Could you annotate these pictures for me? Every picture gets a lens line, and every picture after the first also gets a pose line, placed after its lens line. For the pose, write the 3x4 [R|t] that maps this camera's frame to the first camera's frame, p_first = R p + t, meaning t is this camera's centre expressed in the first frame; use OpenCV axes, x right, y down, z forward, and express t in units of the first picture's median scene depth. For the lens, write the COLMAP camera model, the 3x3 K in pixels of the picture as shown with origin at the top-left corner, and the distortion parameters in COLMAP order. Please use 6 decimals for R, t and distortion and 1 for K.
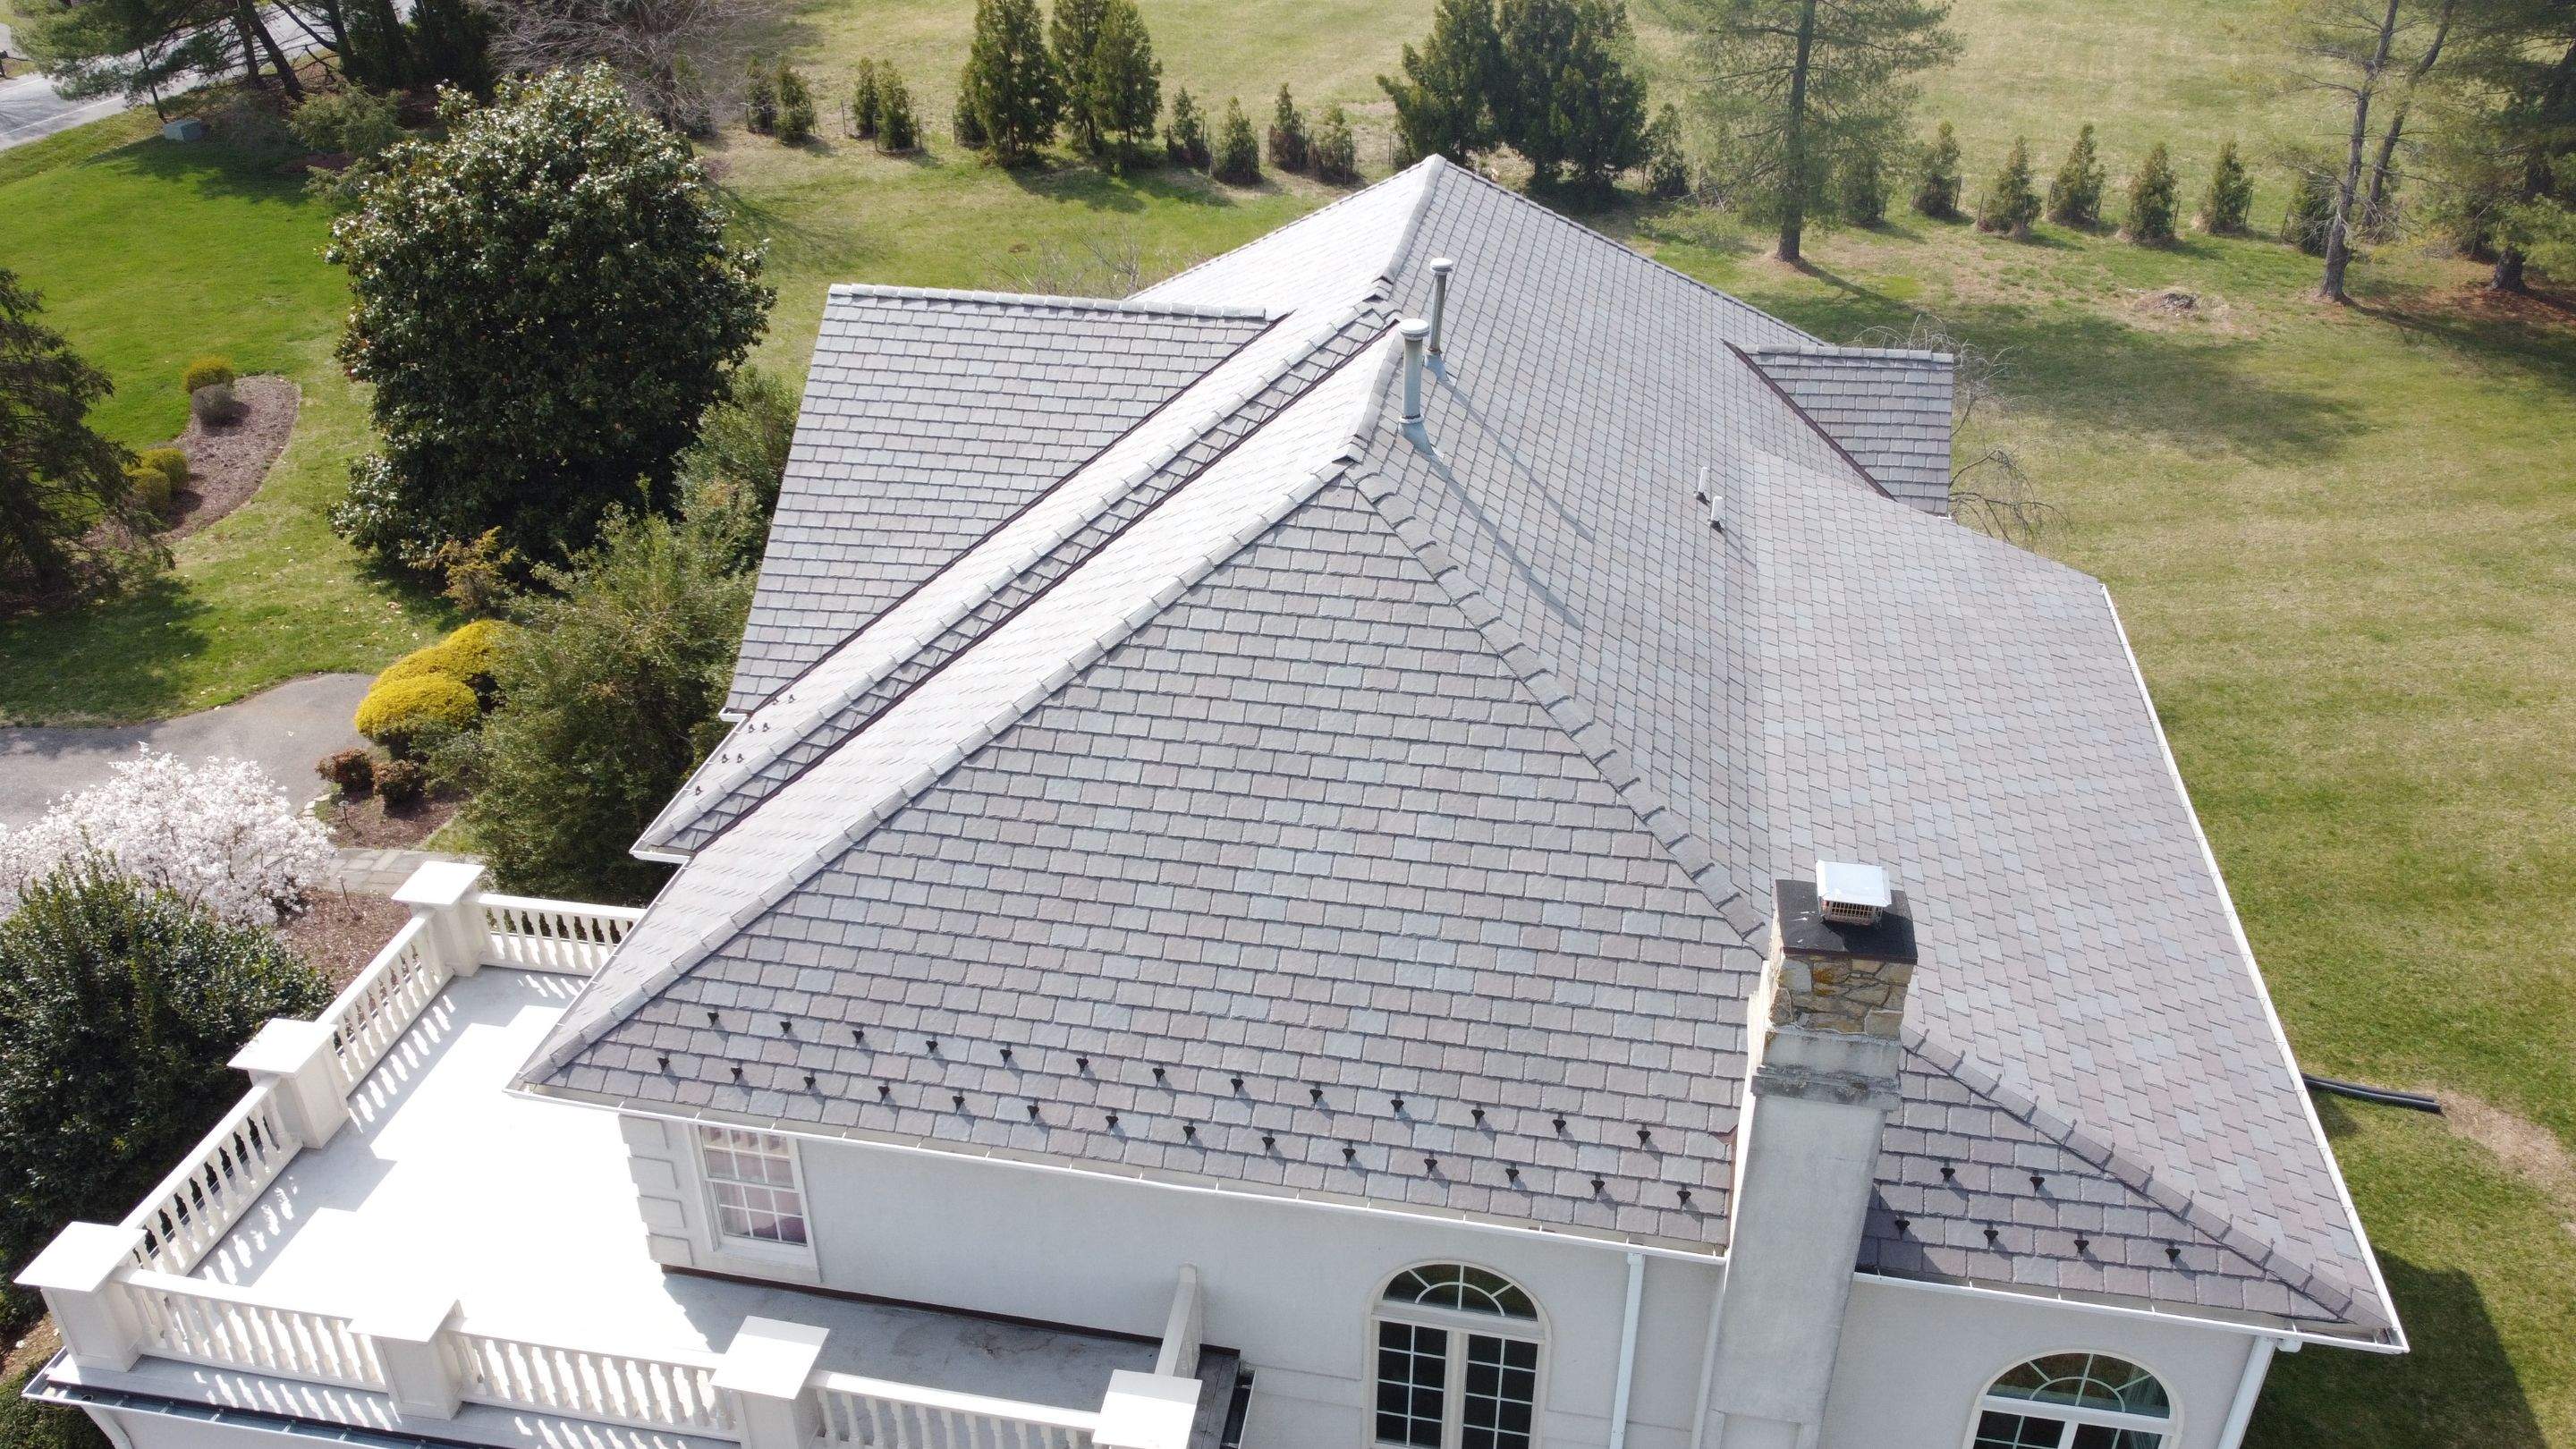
lens RADIAL K [[1950.5, 0, 1277.7], [0, 1950.5, 725.1], [0, 0, 1]] dist [0.000010, -0.002188]
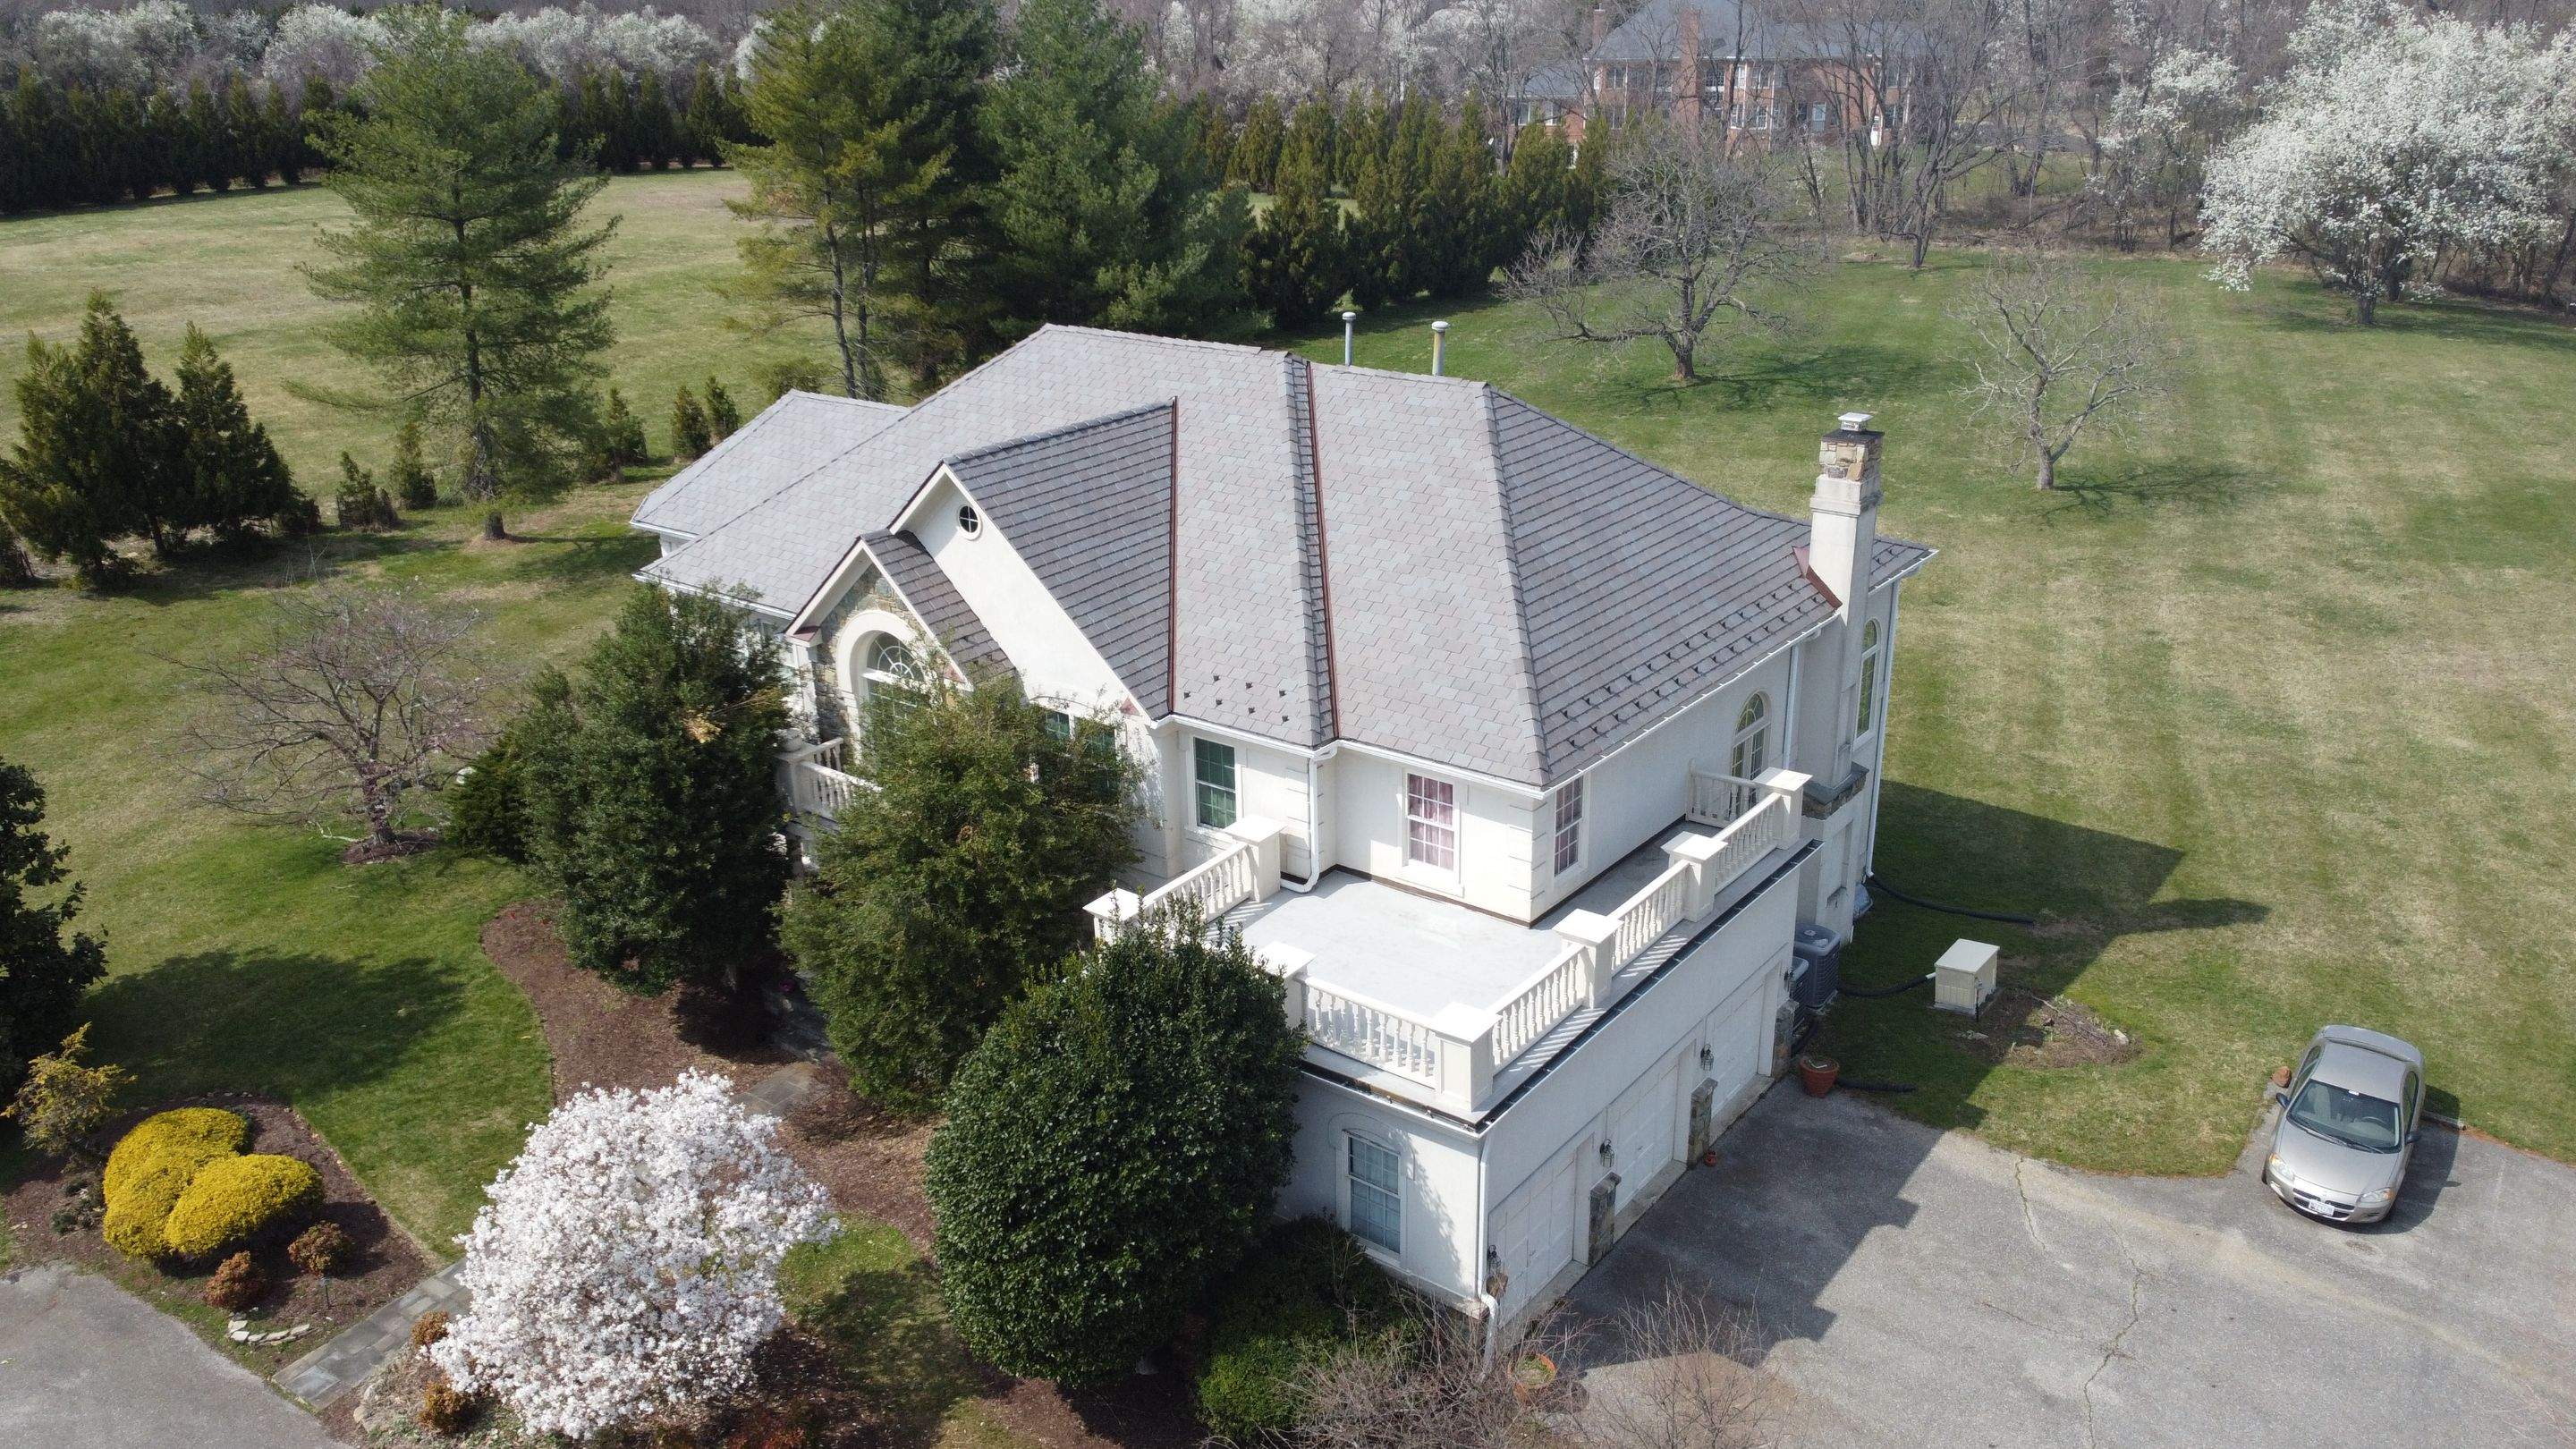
lens RADIAL K [[1950.5, 0, 1275.2], [0, 1950.5, 725.3], [0, 0, 1]] dist [0.000010, -0.002188]
pose [[0.456329, -0.323521, 0.828914, -1.110492], [0.465298, 0.880806, 0.087621, -0.068421], [-0.758460, 0.345708, 0.552472, 0.144103]]
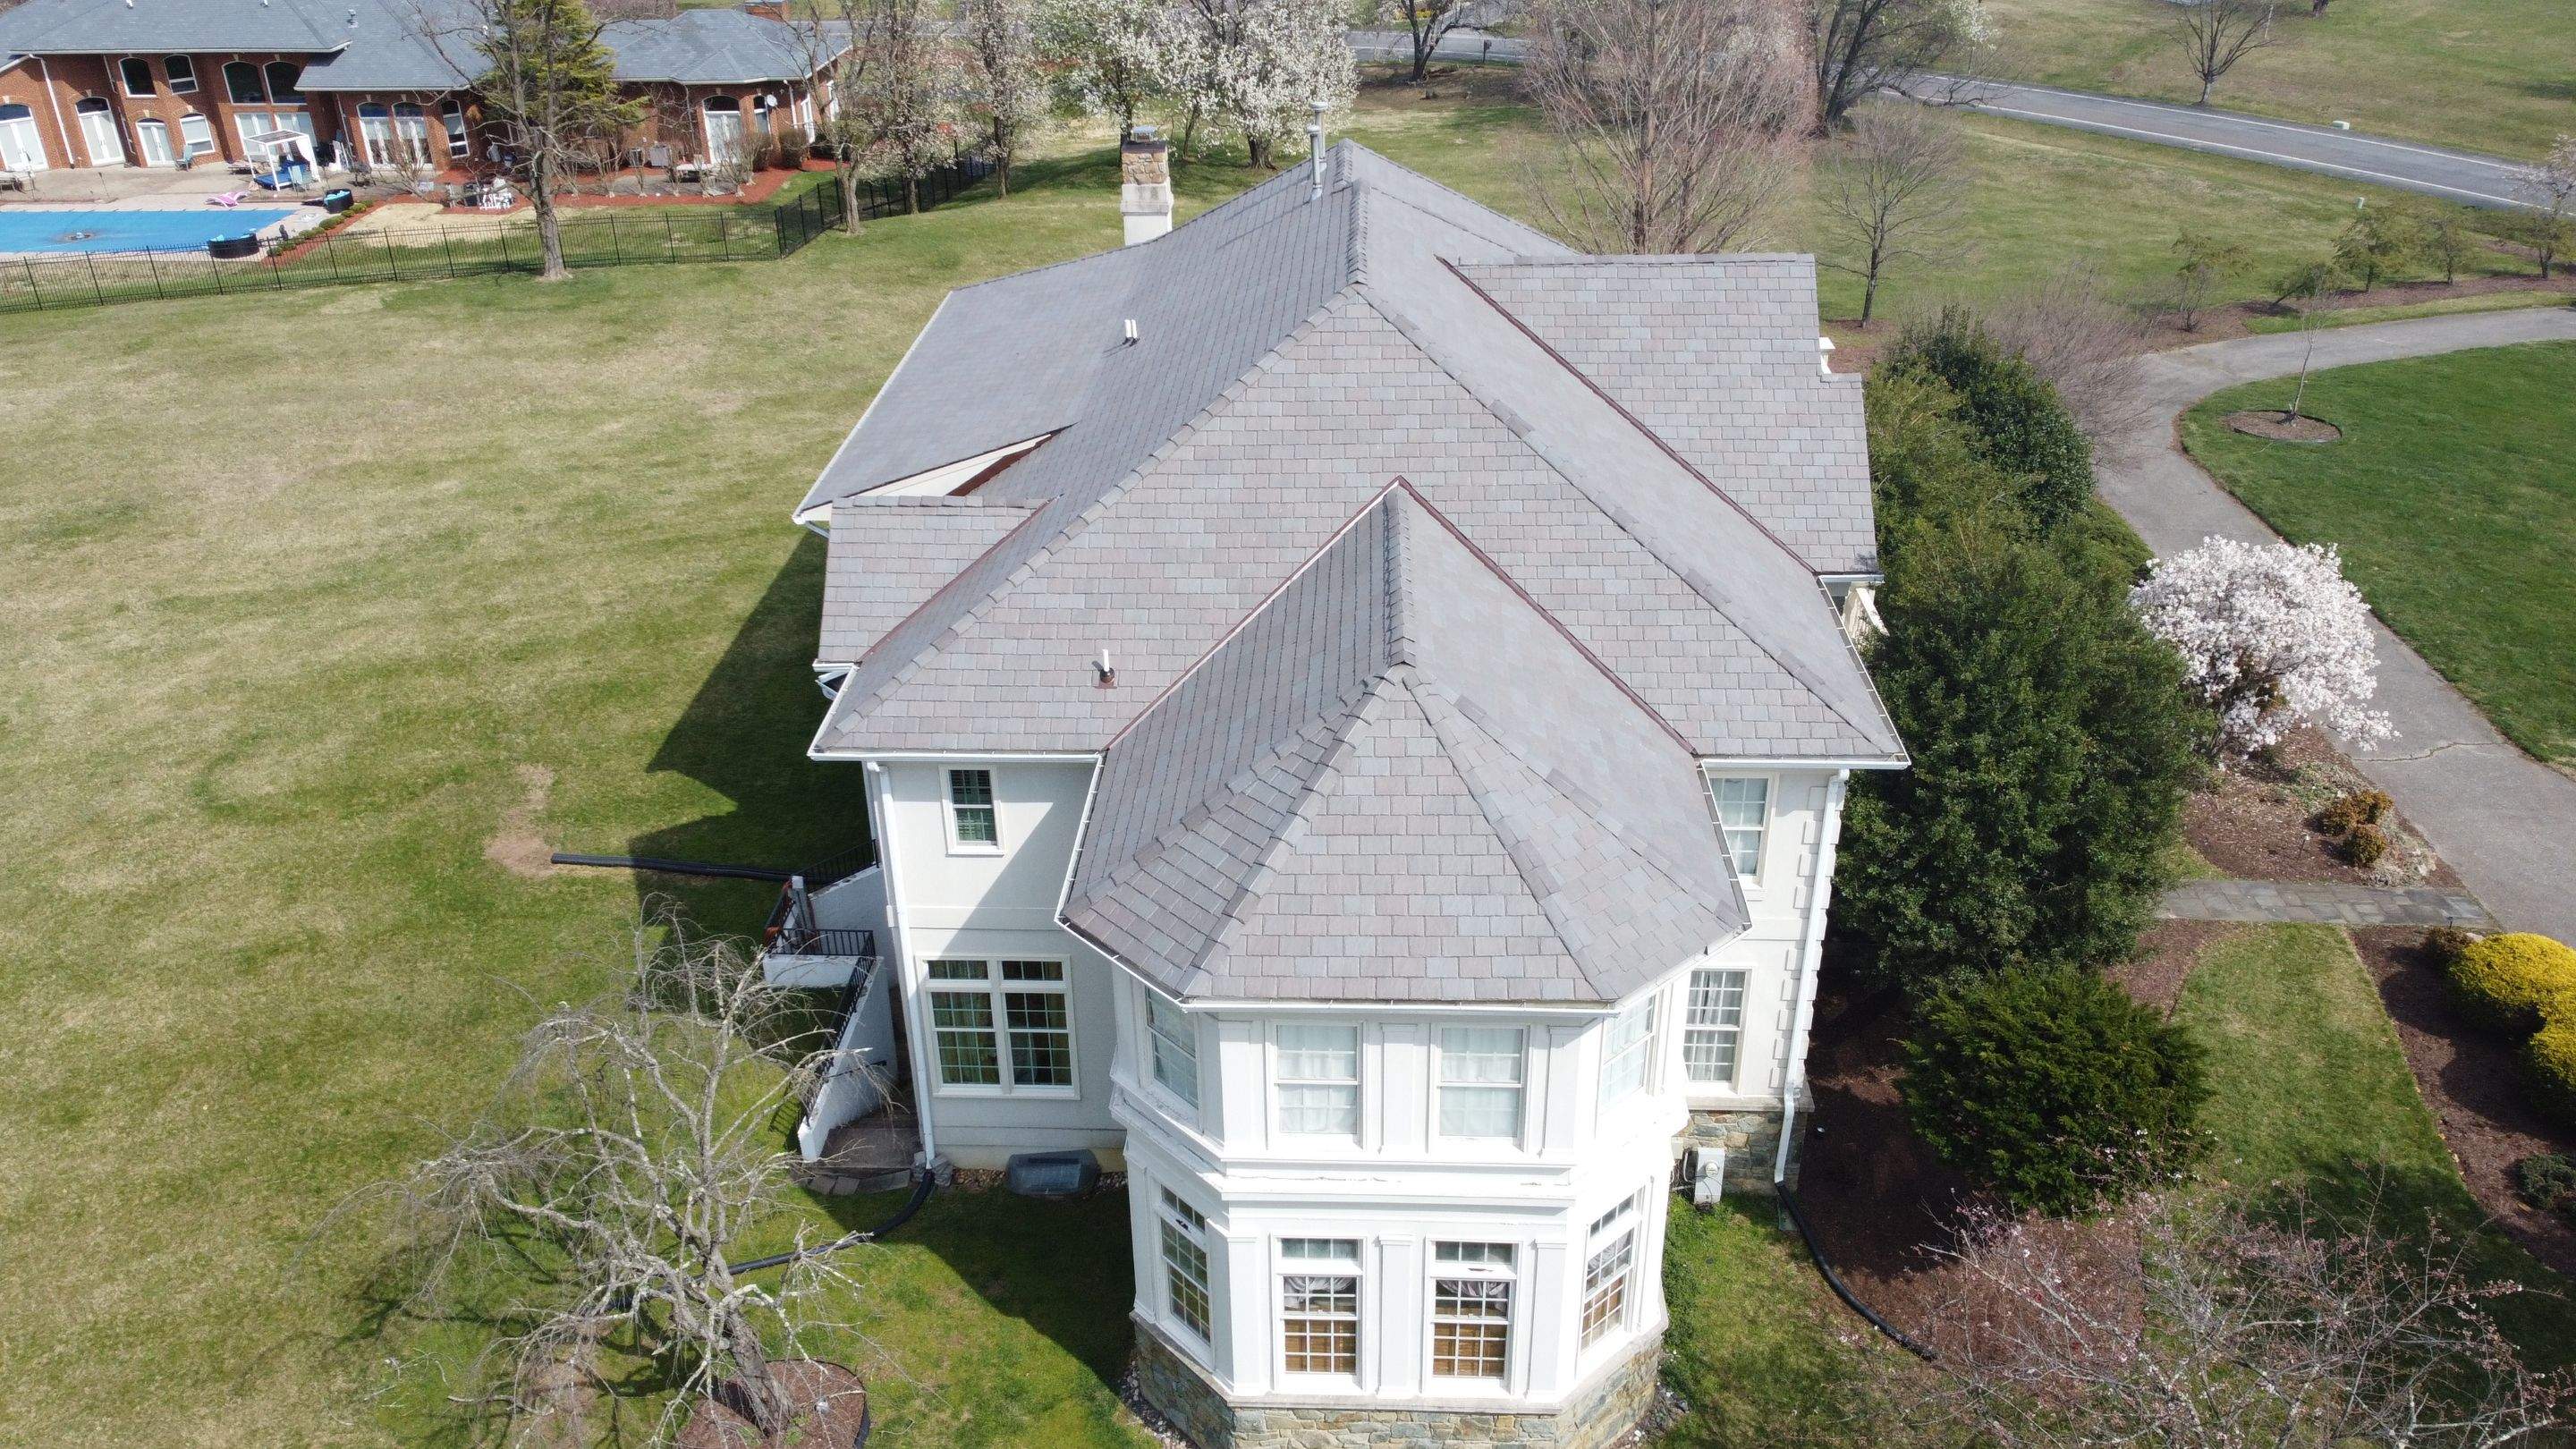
lens RADIAL K [[1950.5, 0, 1275.2], [0, 1950.5, 720.1], [0, 0, 1]] dist [0.000010, -0.002188]
pose [[-0.990950, 0.082906, -0.105566, 0.234452], [-0.046747, 0.524066, 0.850394, -0.971759], [0.125826, 0.847633, -0.515448, 1.615497]]
